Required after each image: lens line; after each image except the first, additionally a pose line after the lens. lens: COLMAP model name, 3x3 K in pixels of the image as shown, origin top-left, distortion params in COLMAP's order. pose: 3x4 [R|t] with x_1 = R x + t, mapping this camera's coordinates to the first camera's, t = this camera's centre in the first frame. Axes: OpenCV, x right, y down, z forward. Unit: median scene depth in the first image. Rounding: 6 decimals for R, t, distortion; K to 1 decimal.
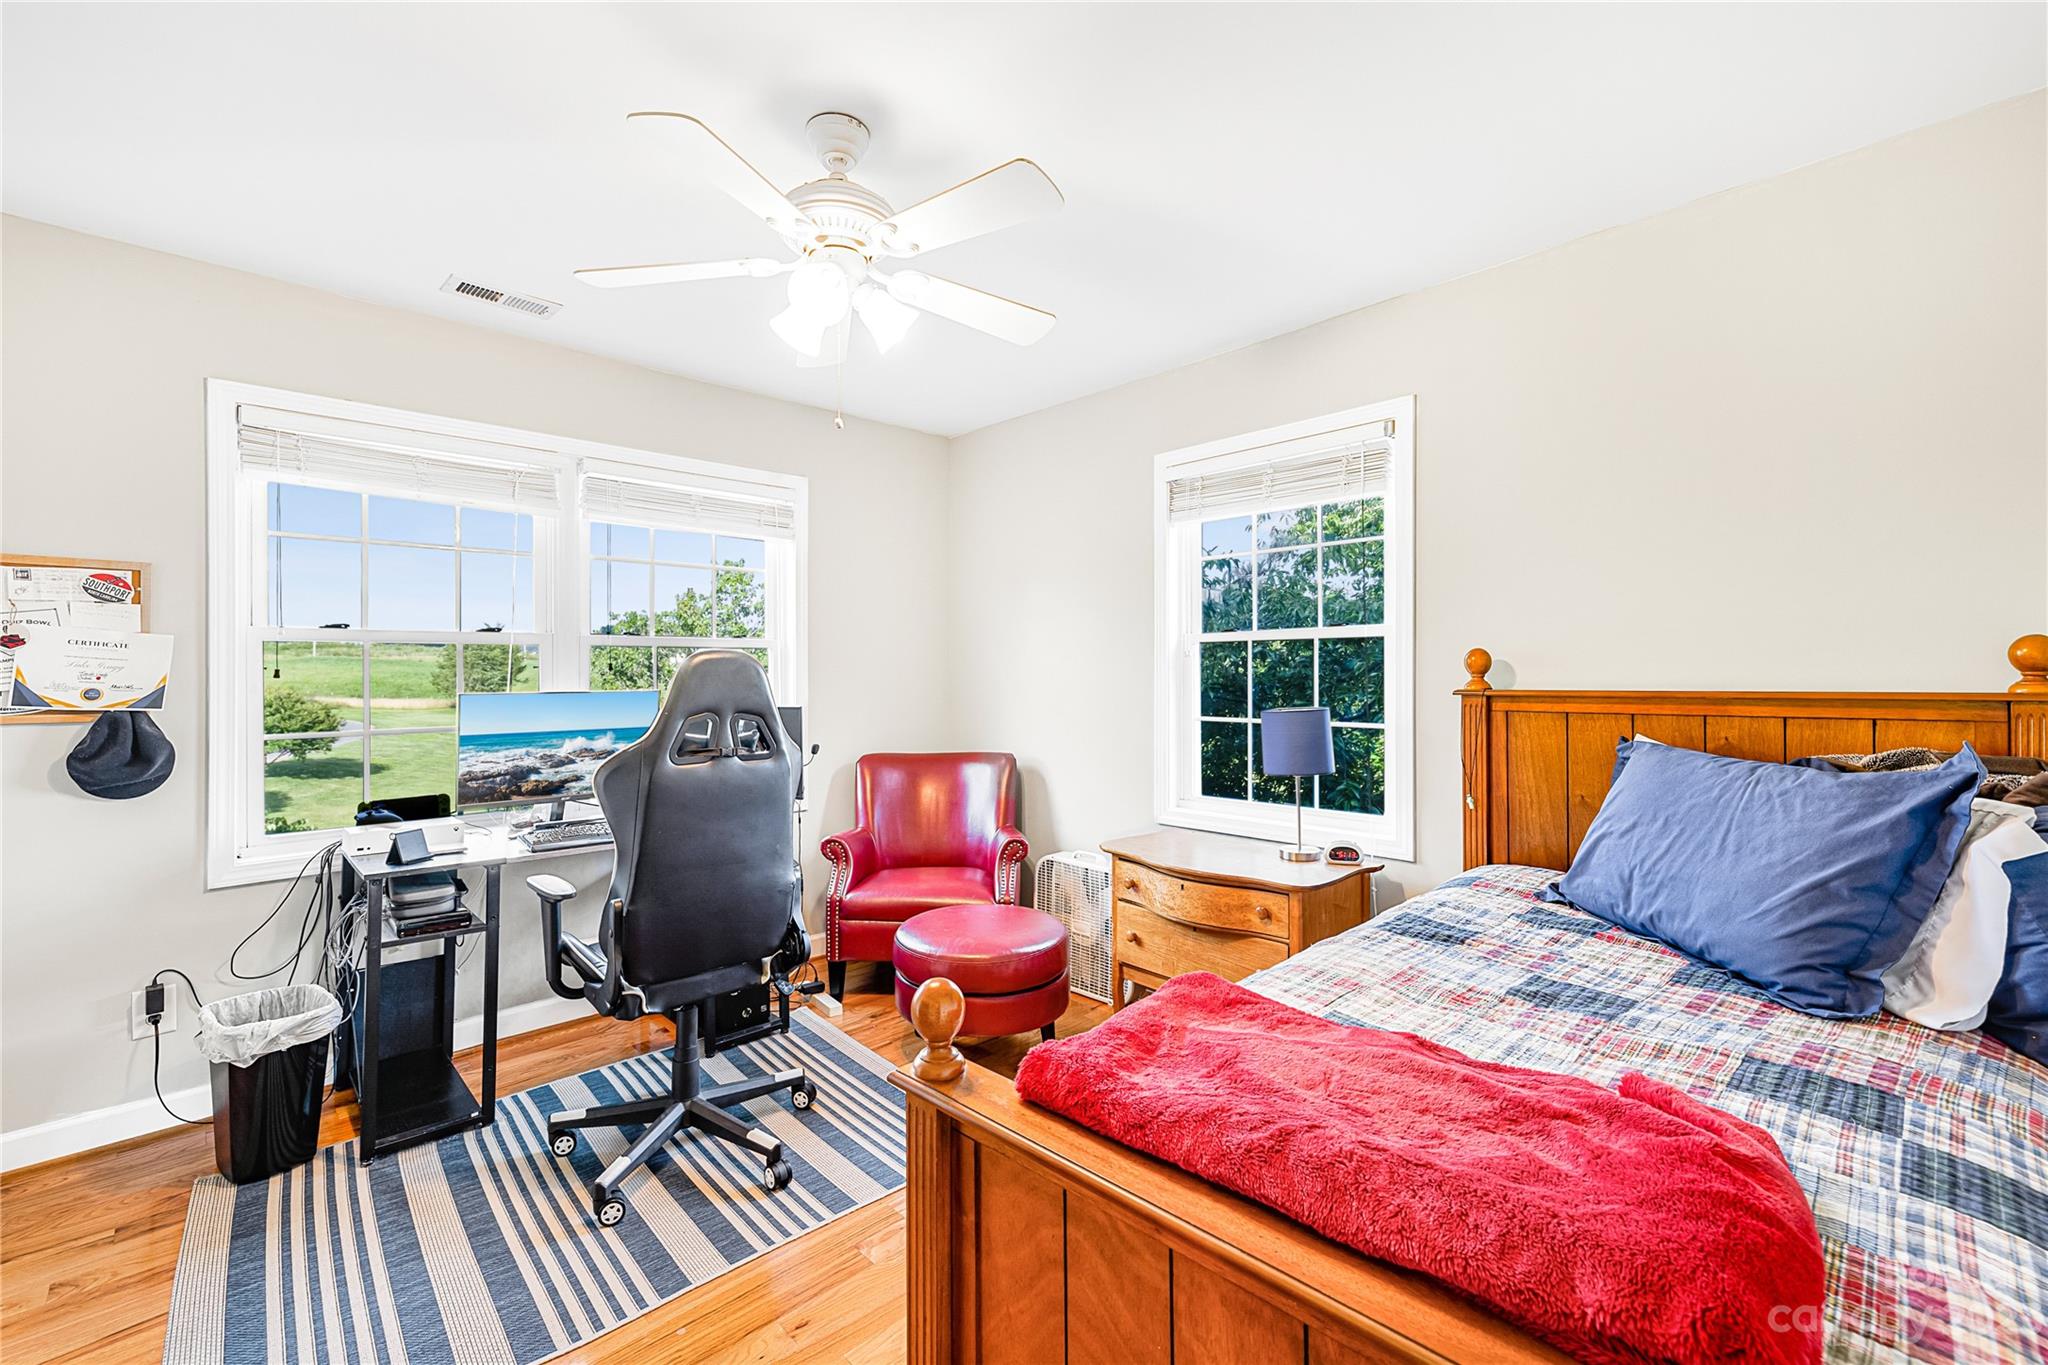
lens RADIAL K [[880.4, 0, 1013.0], [0, 880.4, 663.3], [0, 0, 1]] dist [0.001985, 0.000239]
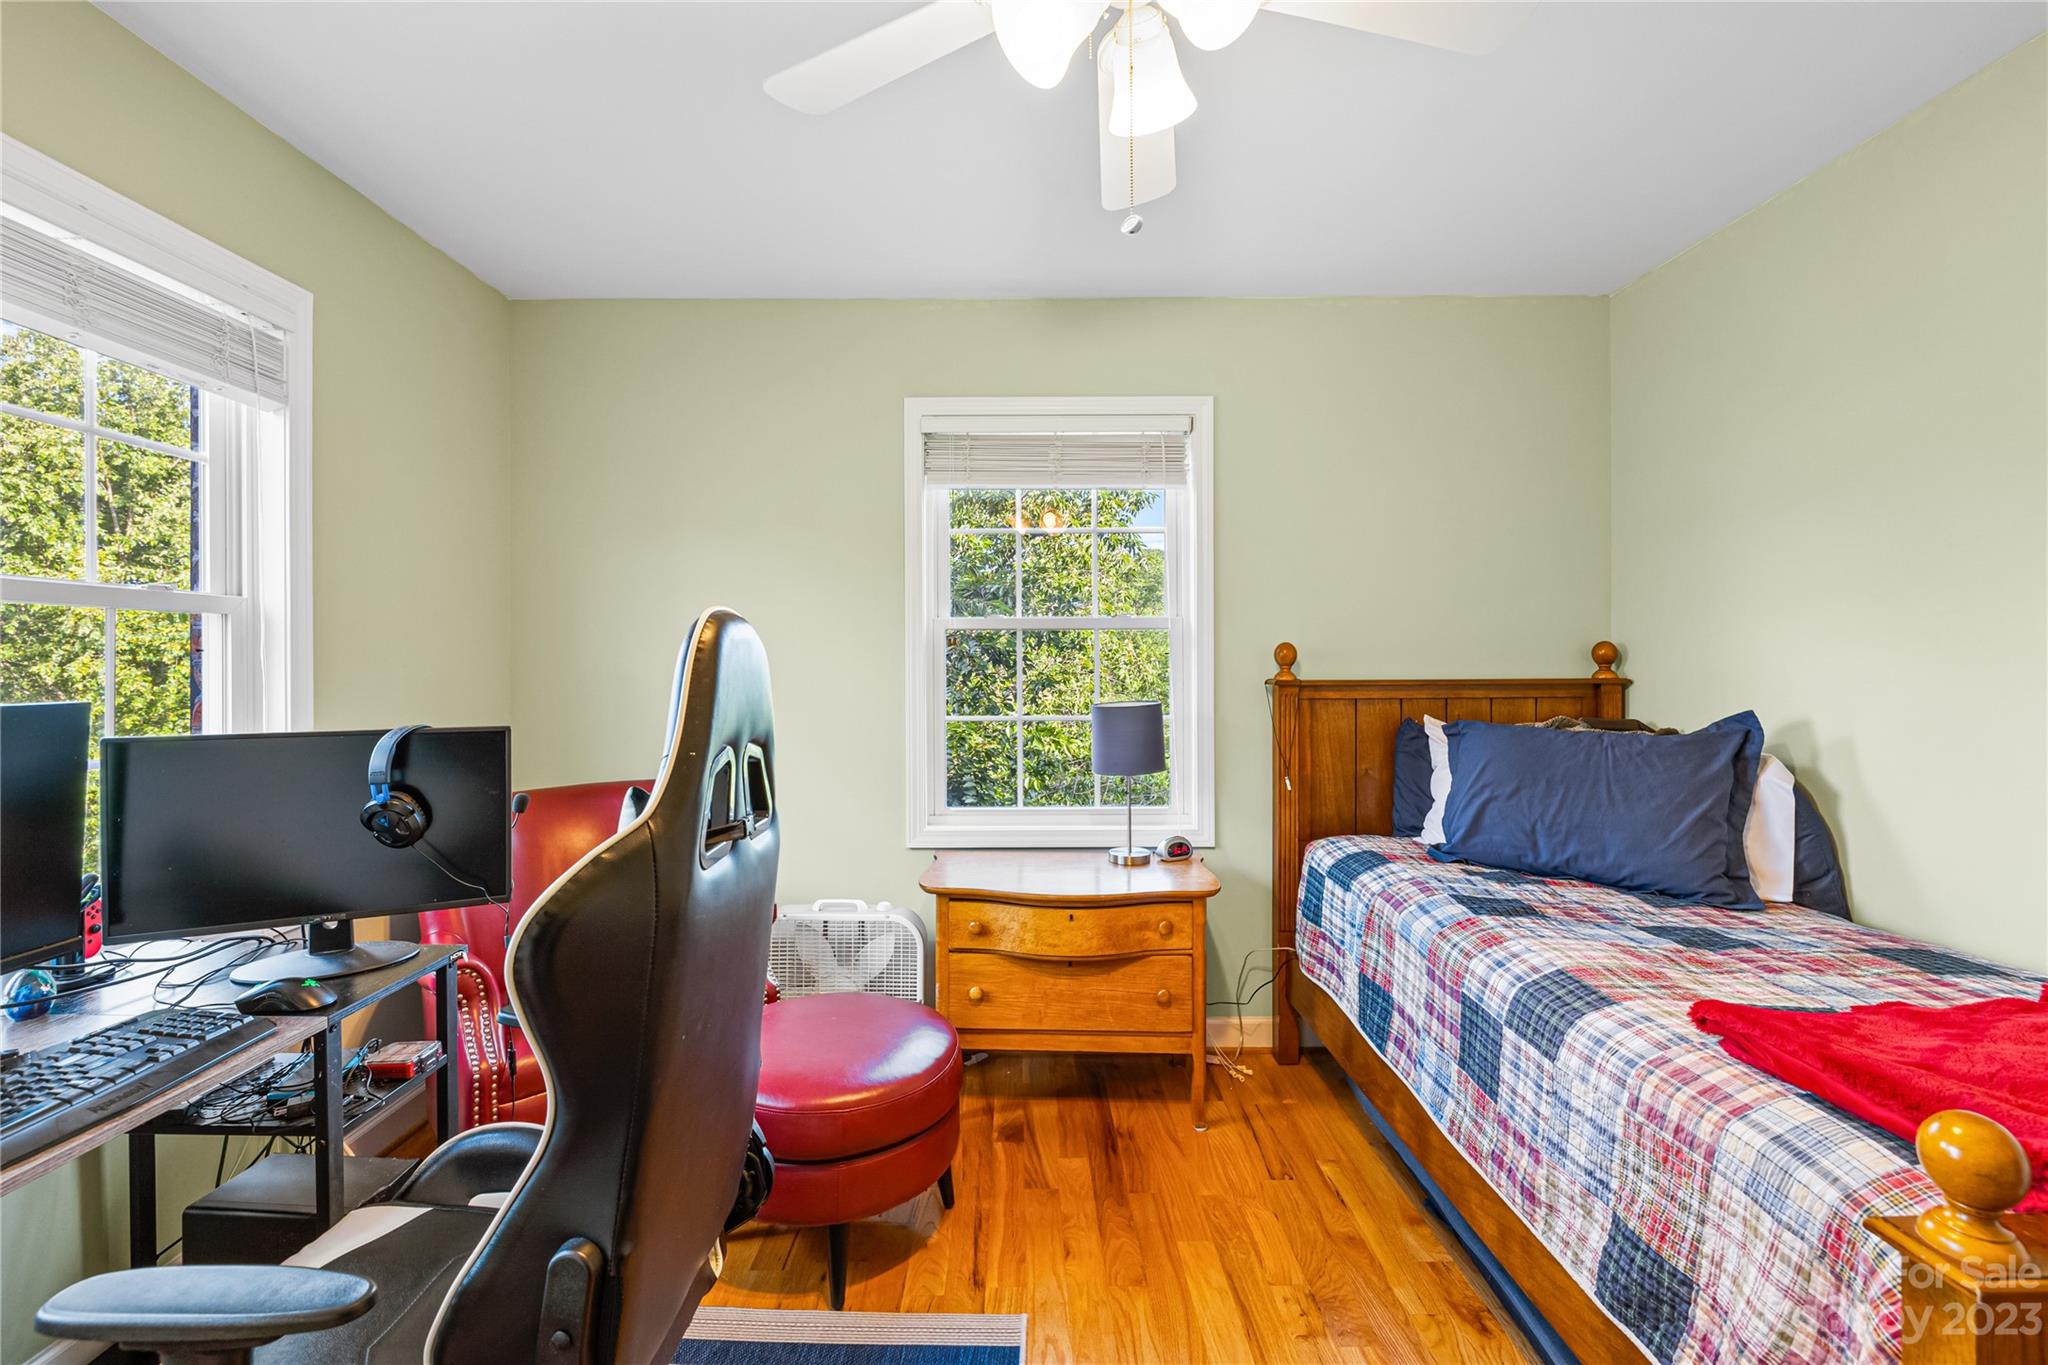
lens RADIAL K [[880.4, 0, 1013.0], [0, 880.4, 663.3], [0, 0, 1]] dist [0.001985, 0.000239]
pose [[0.682485, 0.003097, 0.730893, -0.508782], [-0.008474, 0.999957, 0.003677, 0.008213], [-0.730851, -0.008703, 0.682482, 0.512026]]
